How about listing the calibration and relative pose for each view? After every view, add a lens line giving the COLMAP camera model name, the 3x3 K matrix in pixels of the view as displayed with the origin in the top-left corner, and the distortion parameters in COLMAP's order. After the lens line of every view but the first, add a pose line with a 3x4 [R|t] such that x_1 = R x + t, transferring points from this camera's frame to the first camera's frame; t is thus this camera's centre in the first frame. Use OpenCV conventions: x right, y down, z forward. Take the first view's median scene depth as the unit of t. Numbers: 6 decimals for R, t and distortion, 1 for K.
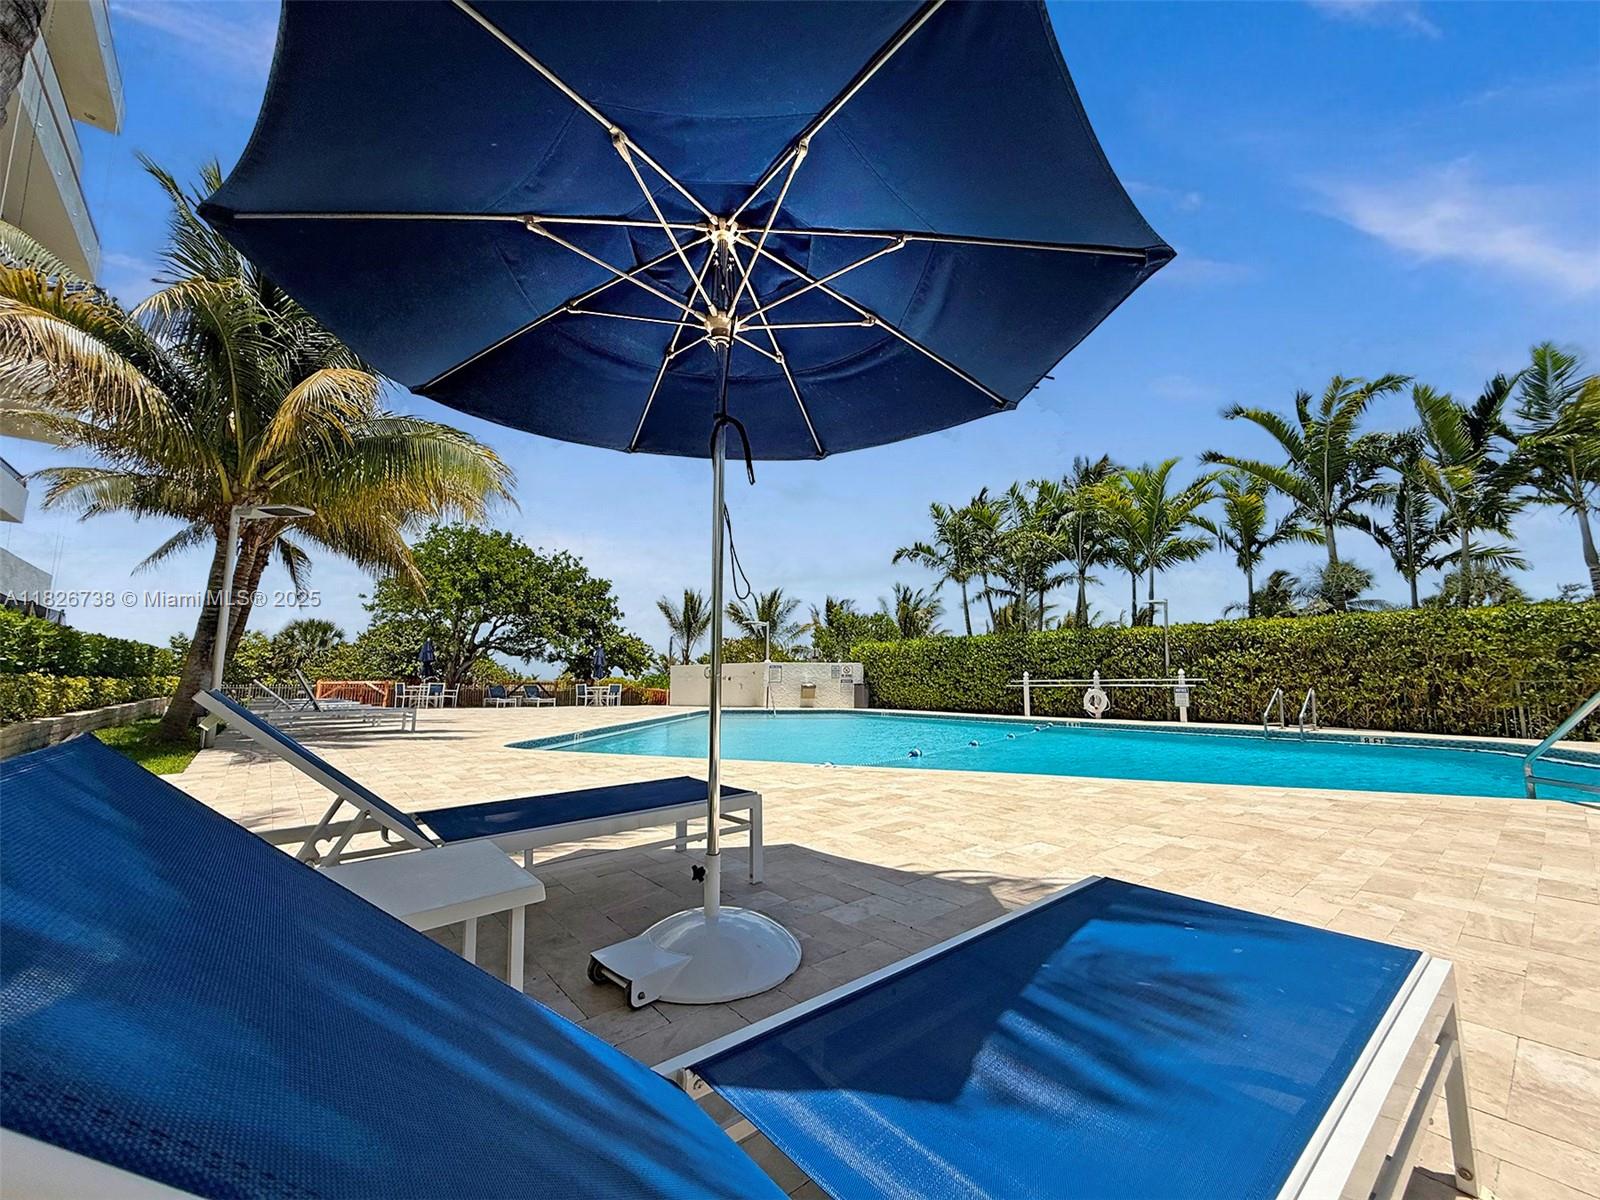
lens RADIAL K [[641.0, 0, 800.2], [0, 641.0, 598.1], [0, 0, 1]] dist [0.003947, 0.000398]
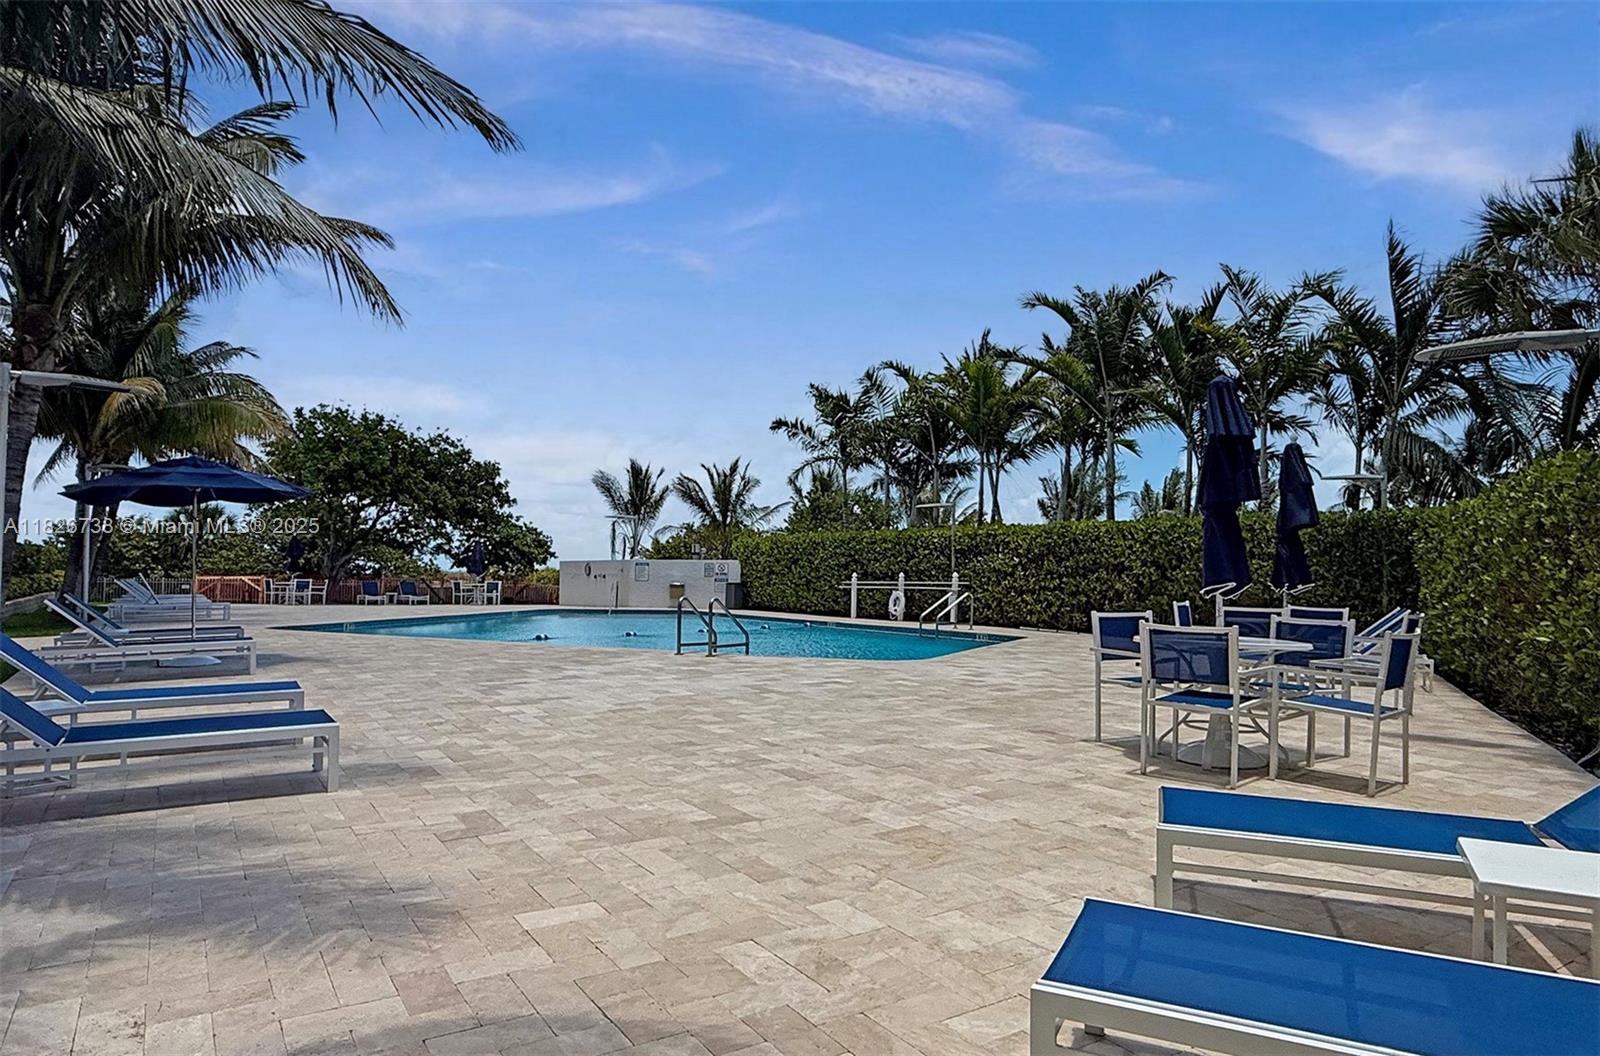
lens RADIAL K [[993.8, 0, 803.7], [0, 993.8, 531.2], [0, 0, 1]] dist [0.006784, 0.001069]
pose [[0.991818, 0.000055, -0.127662, 0.426381], [0.011100, 0.996175, 0.086670, -0.070019], [0.127178, -0.087378, 0.988024, -0.434013]]
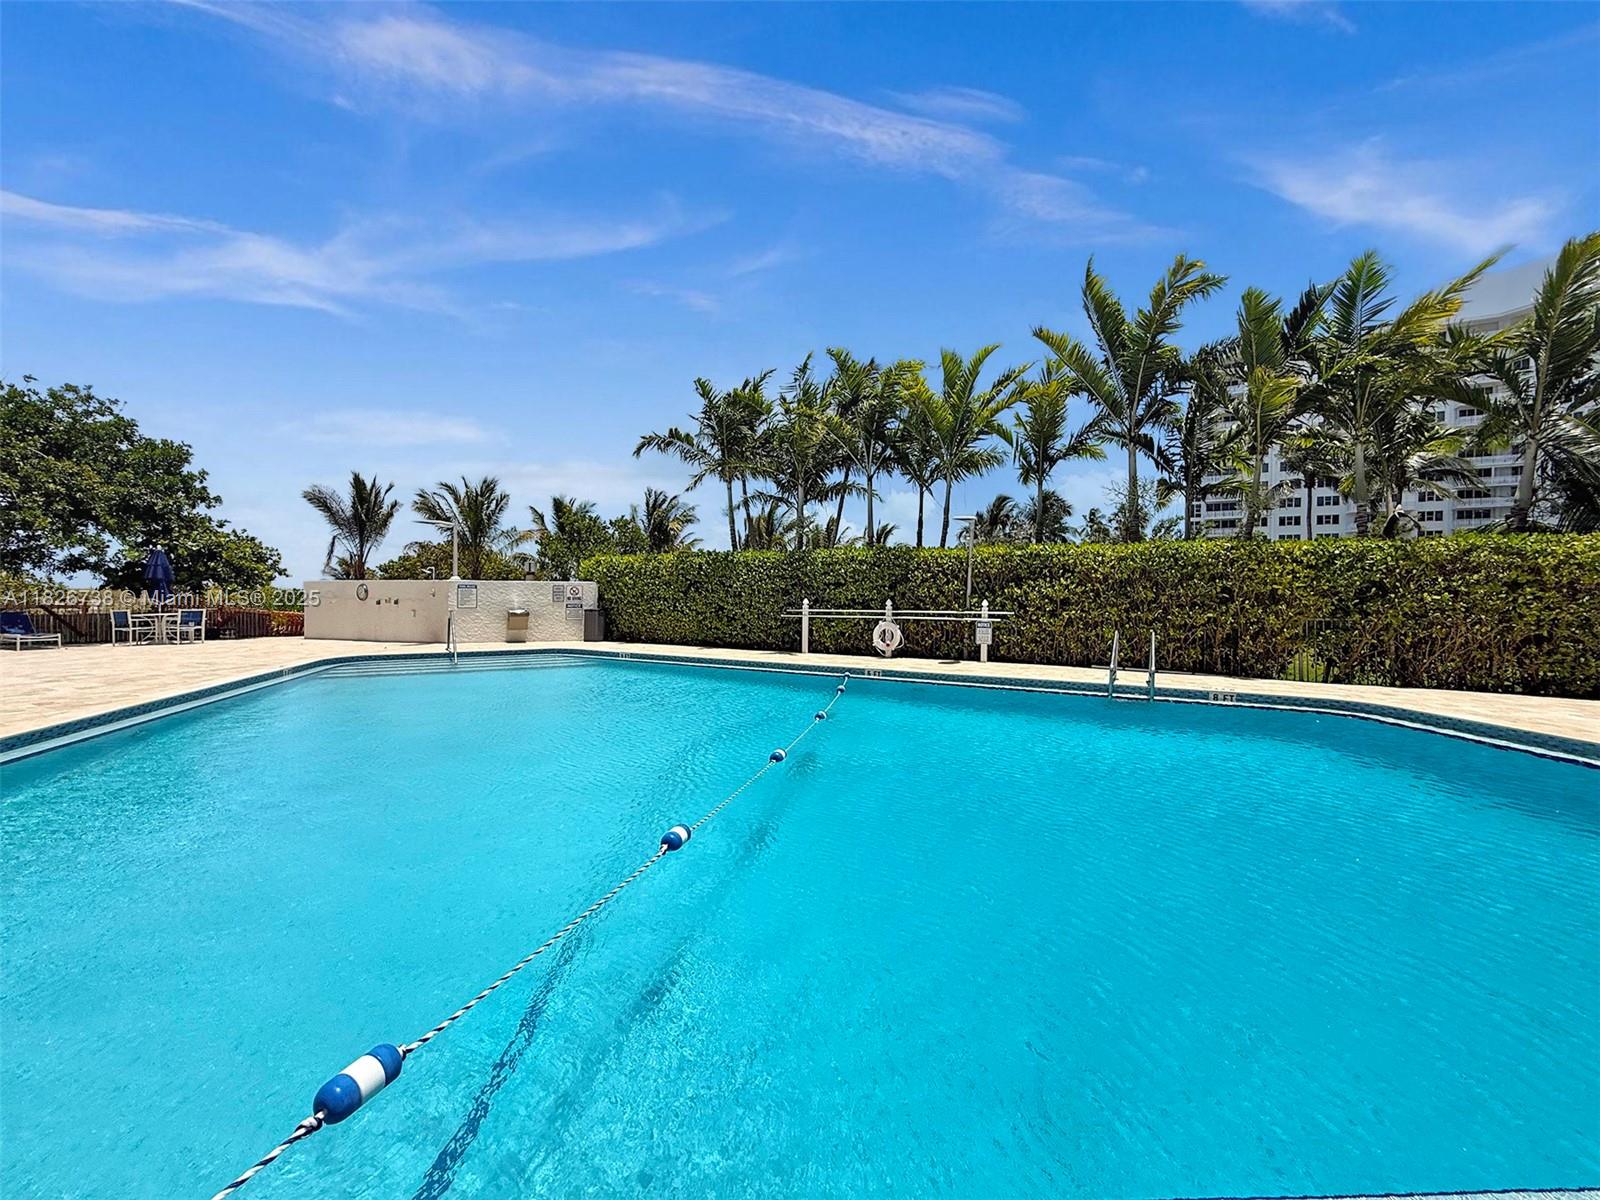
lens RADIAL K [[641.0, 0, 794.8], [0, 641.0, 601.0], [0, 0, 1]] dist [0.003947, 0.000398]
pose [[0.927264, -0.000456, 0.374408, 0.035064], [-0.054668, 0.989117, 0.136597, 0.007960], [-0.370396, -0.147129, 0.917148, 0.244805]]
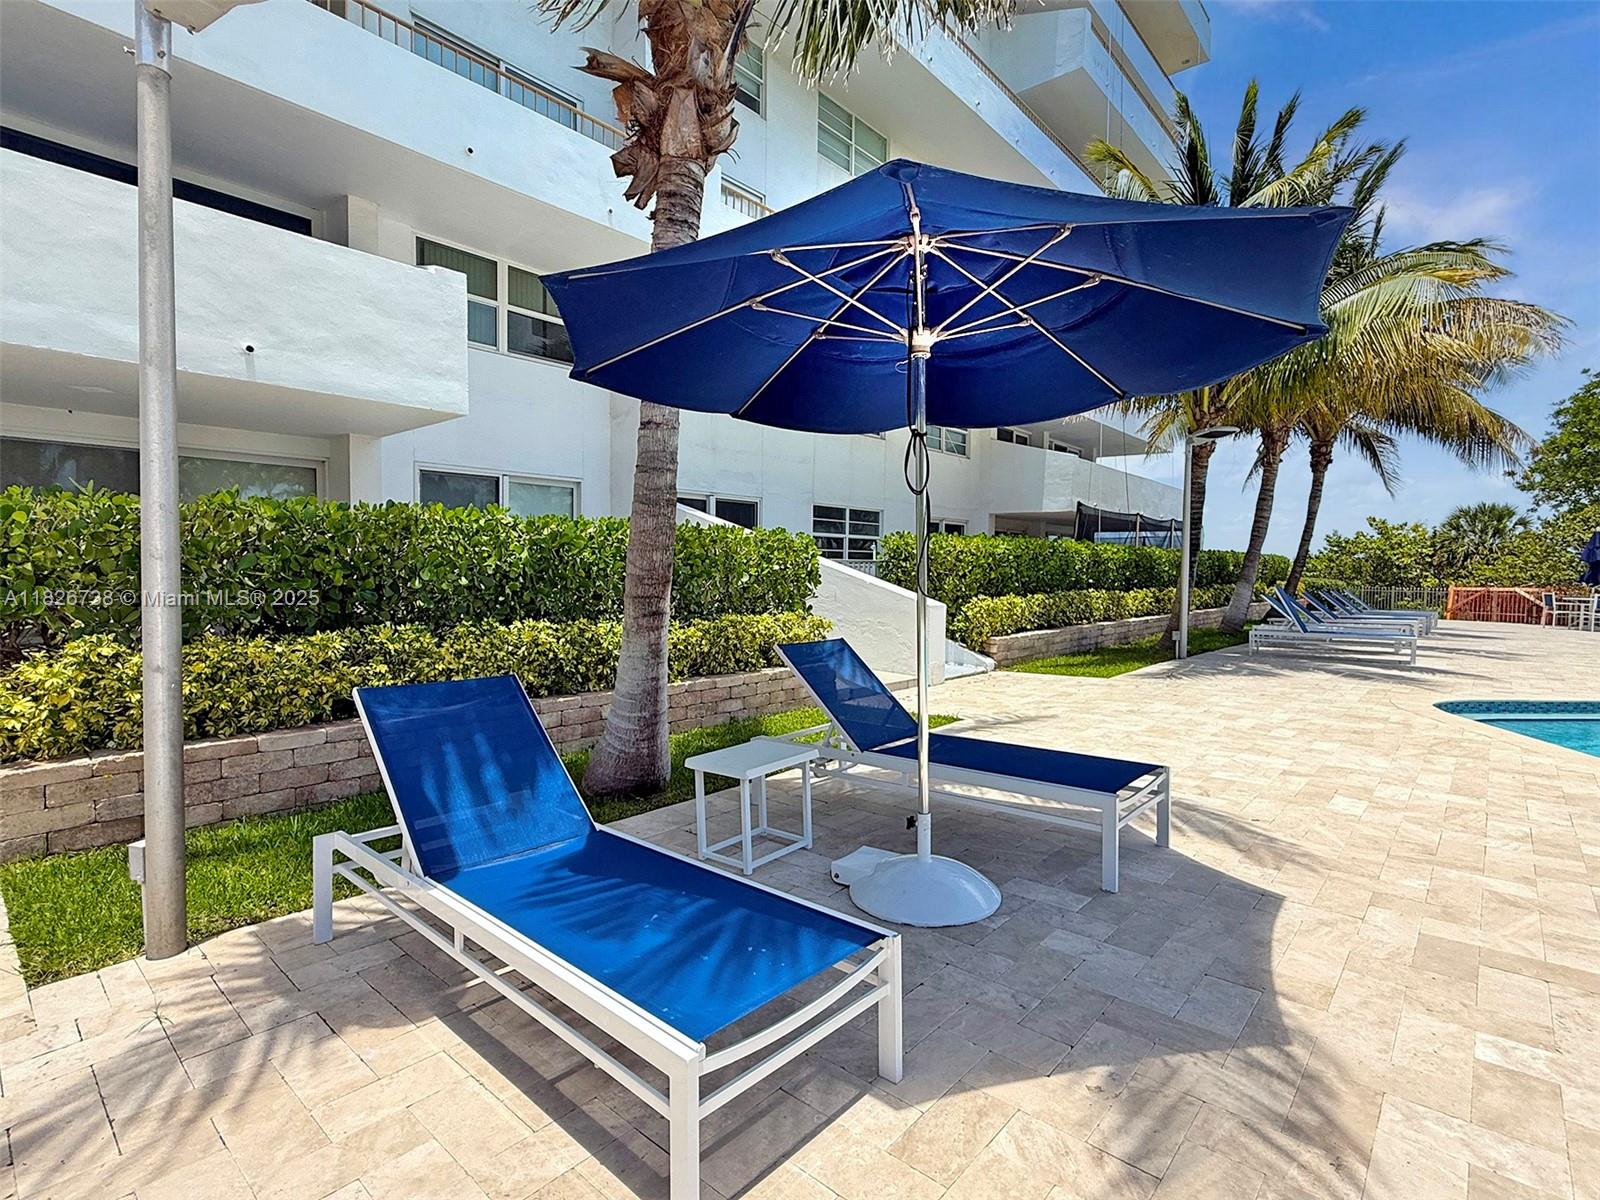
lens RADIAL K [[778.7, 0, 797.6], [0, 778.7, 600.6], [0, 0, 1]] dist [0.005075, 0.000388]
pose [[0.144042, 0.039214, -0.988794, 0.133071], [0.120620, 0.991068, 0.056875, -0.010358], [0.982193, -0.127461, 0.138025, 0.067706]]
